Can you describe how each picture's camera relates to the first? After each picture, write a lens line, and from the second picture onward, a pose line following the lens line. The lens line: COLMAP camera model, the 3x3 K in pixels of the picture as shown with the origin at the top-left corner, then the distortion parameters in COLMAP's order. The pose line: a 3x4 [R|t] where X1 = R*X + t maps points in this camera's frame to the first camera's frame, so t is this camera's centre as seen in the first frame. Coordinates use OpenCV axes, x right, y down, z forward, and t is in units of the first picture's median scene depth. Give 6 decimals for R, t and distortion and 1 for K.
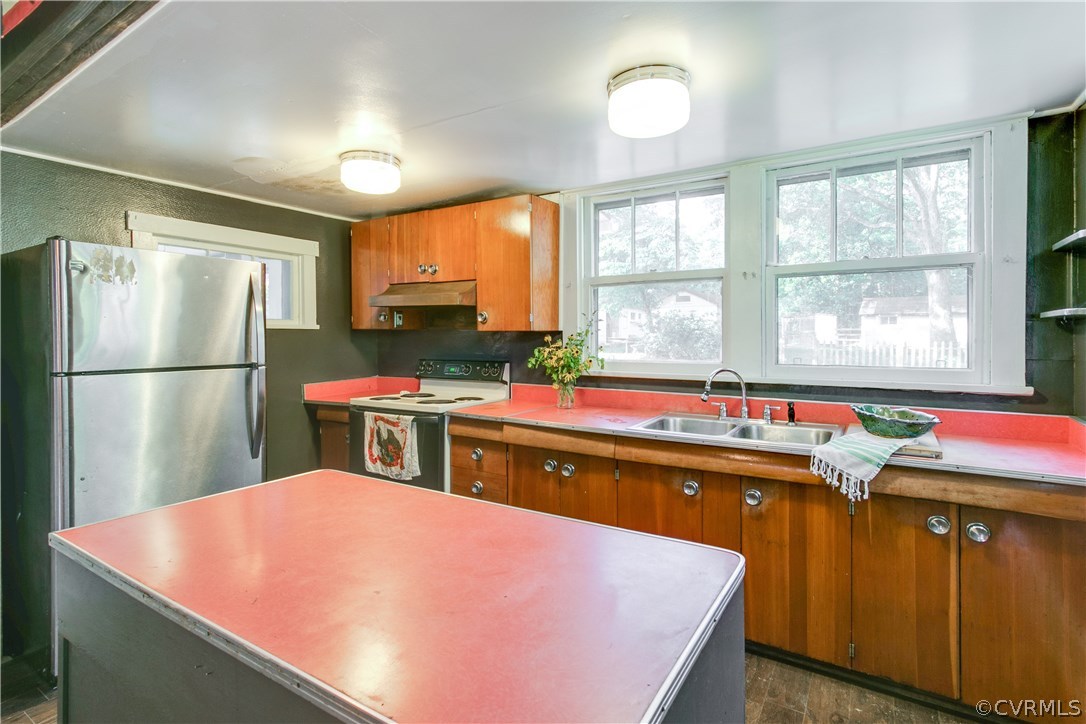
lens RADIAL K [[505.8, 0, 558.6], [0, 505.8, 339.0], [0, 0, 1]] dist [0.003494, 0.000363]
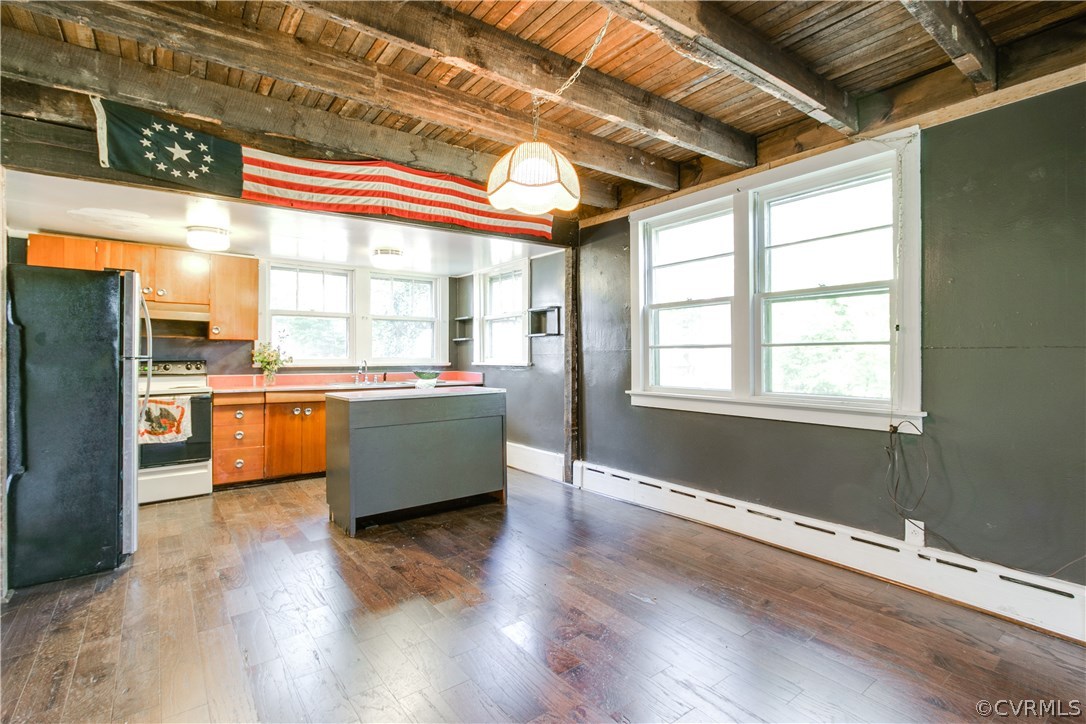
lens RADIAL K [[505.8, 0, 542.4], [0, 505.8, 357.1], [0, 0, 1]] dist [0.003494, 0.000363]
pose [[0.368368, -0.000608, 0.929680, -1.258494], [0.007551, 0.999969, -0.002338, 0.050532], [-0.929649, 0.007881, 0.368361, -0.490254]]
